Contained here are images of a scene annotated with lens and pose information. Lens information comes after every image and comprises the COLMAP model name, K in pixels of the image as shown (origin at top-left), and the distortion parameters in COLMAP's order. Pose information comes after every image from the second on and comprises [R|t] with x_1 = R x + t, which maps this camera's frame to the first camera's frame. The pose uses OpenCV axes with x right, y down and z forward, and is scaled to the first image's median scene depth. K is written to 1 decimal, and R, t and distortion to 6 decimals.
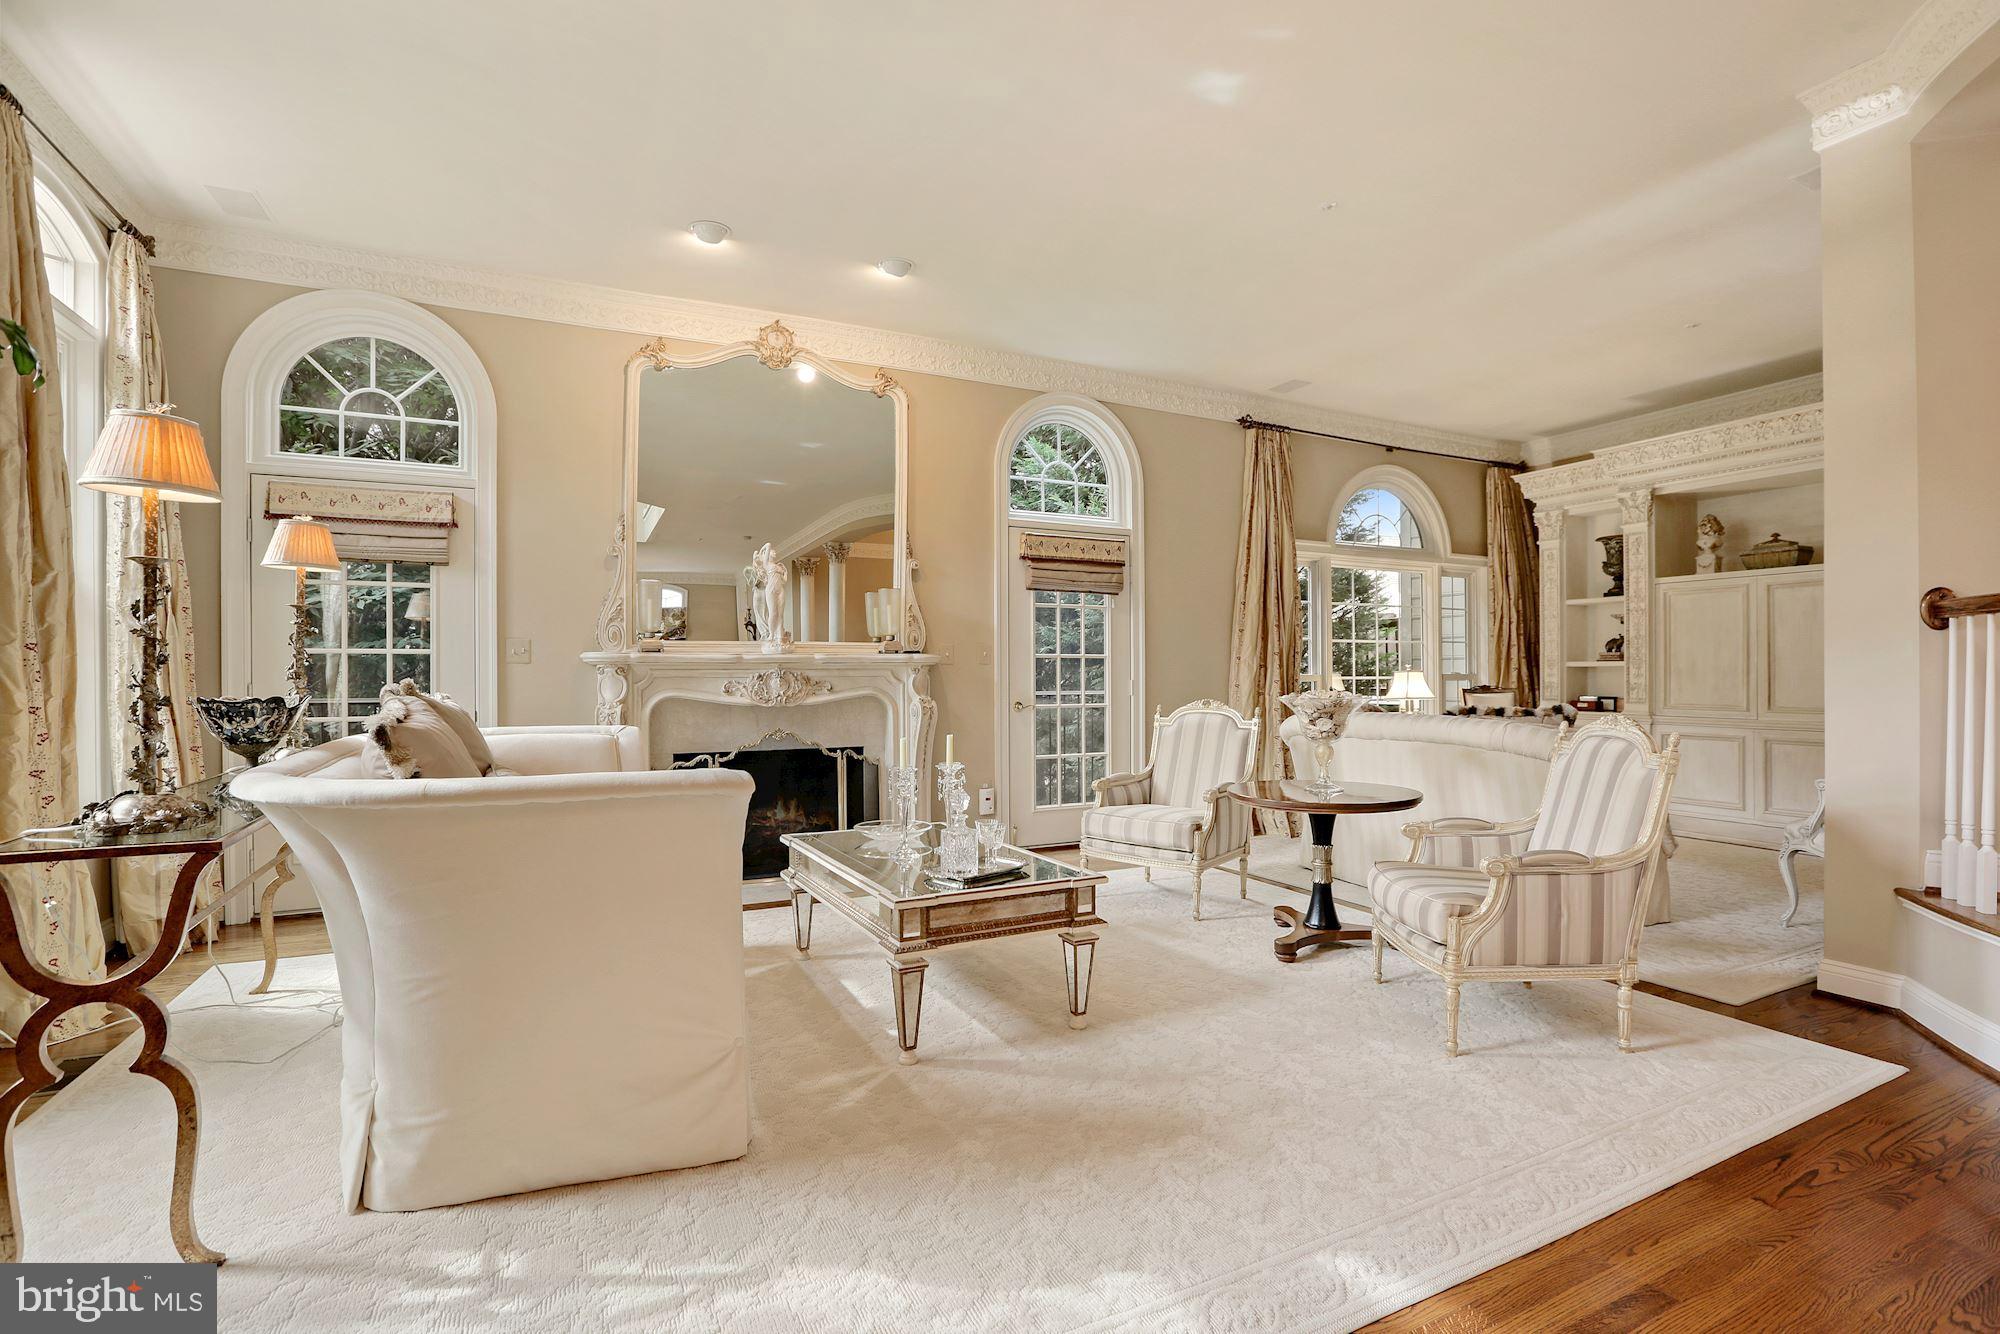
lens RADIAL K [[916.9, 0, 1000.9], [0, 916.9, 670.0], [0, 0, 1]] dist [-0.022993, 0.003733]
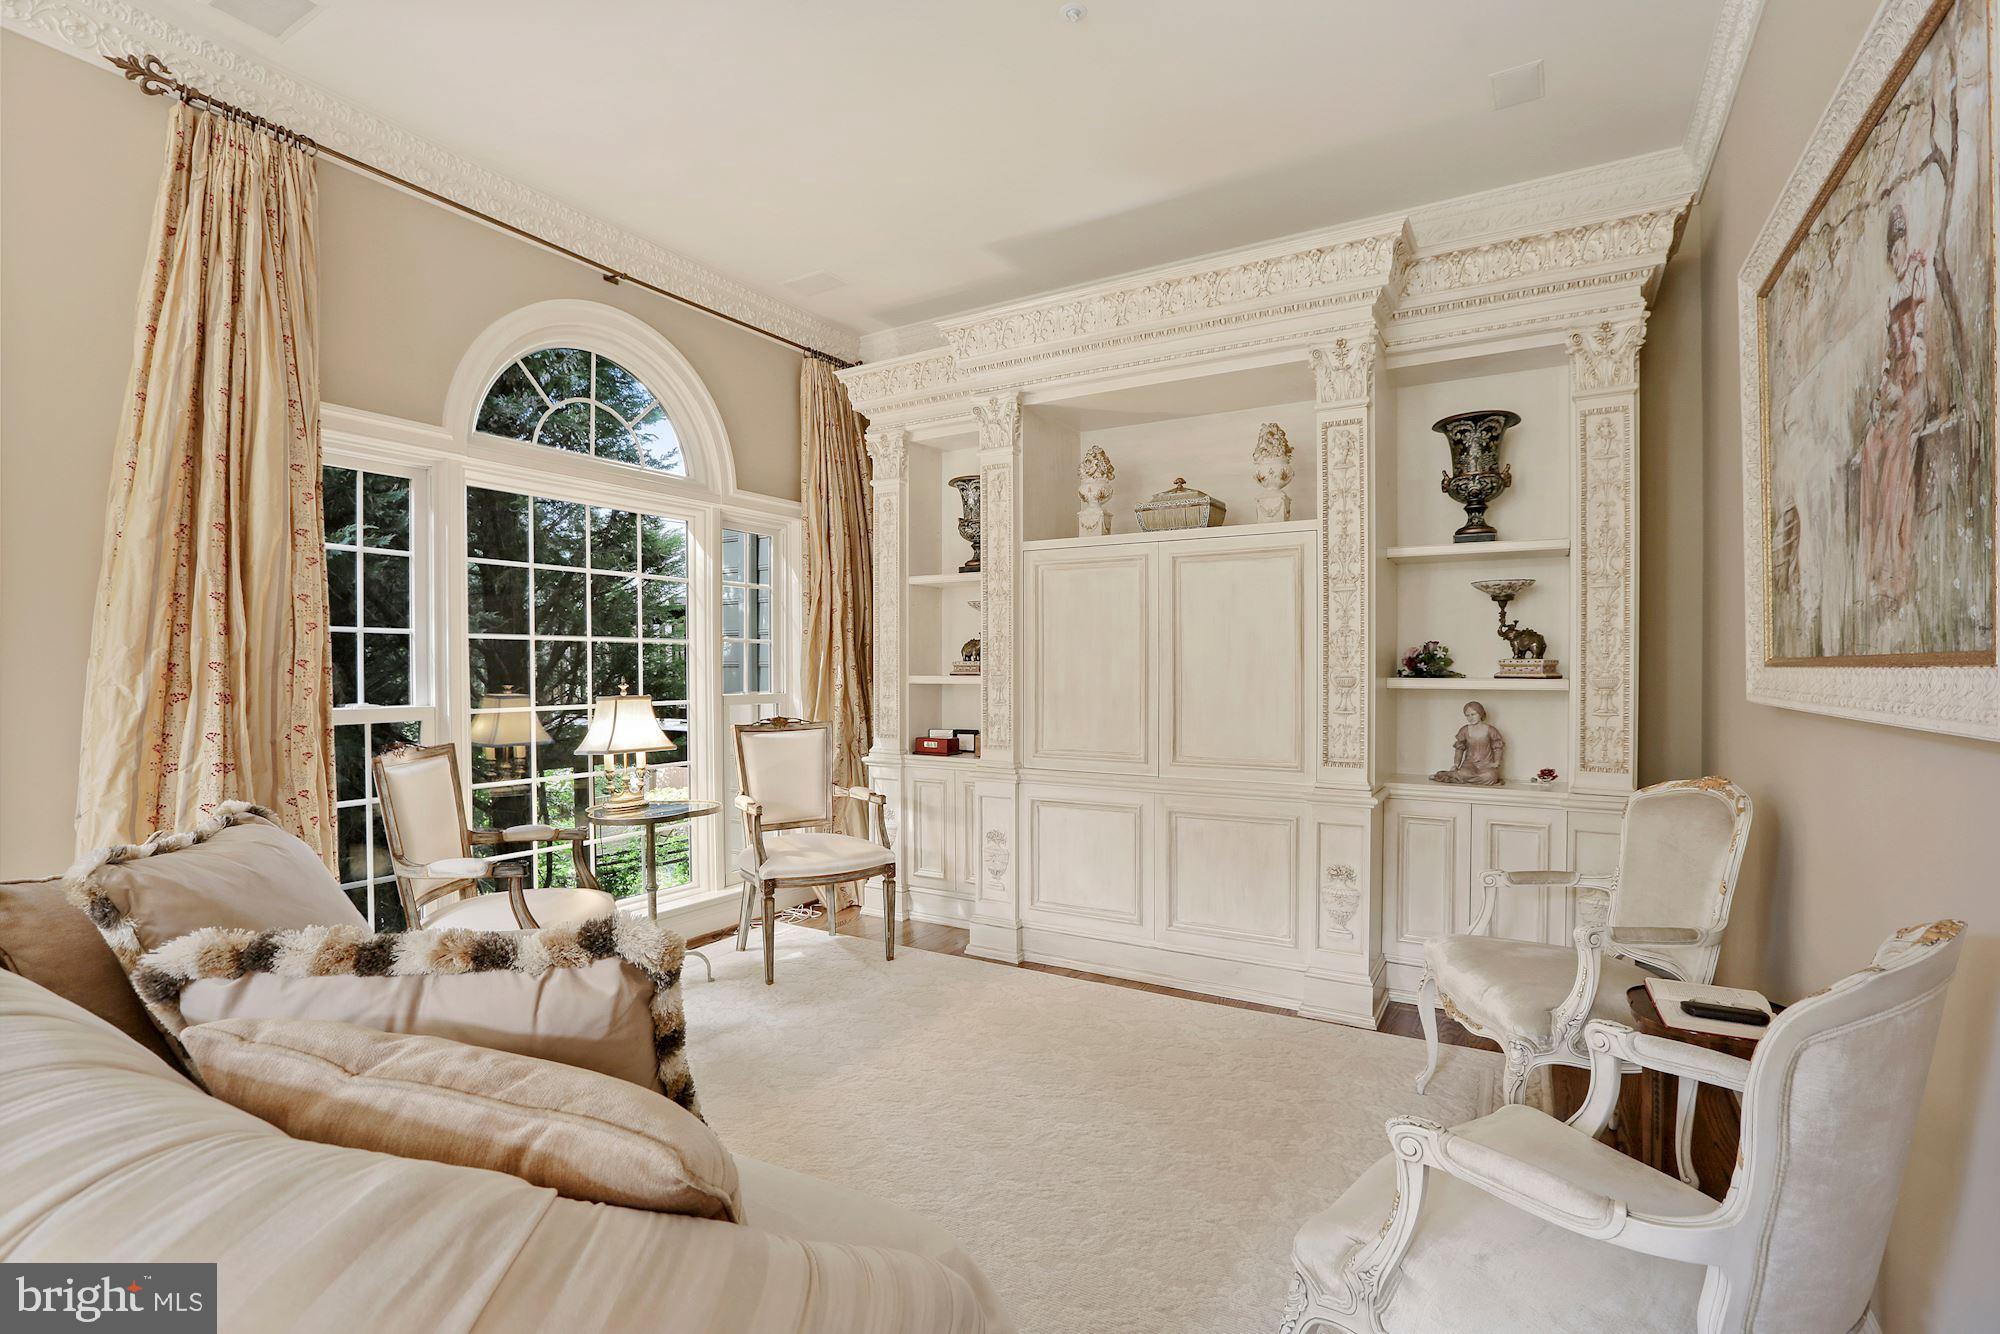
lens RADIAL K [[916.9, 0, 1004.3], [0, 916.9, 665.7], [0, 0, 1]] dist [-0.022993, 0.003733]
pose [[0.841367, -0.000581, 0.540464, 0.366938], [-0.001300, 0.999994, 0.003100, -0.019562], [-0.540463, -0.003311, 0.841361, 0.474051]]
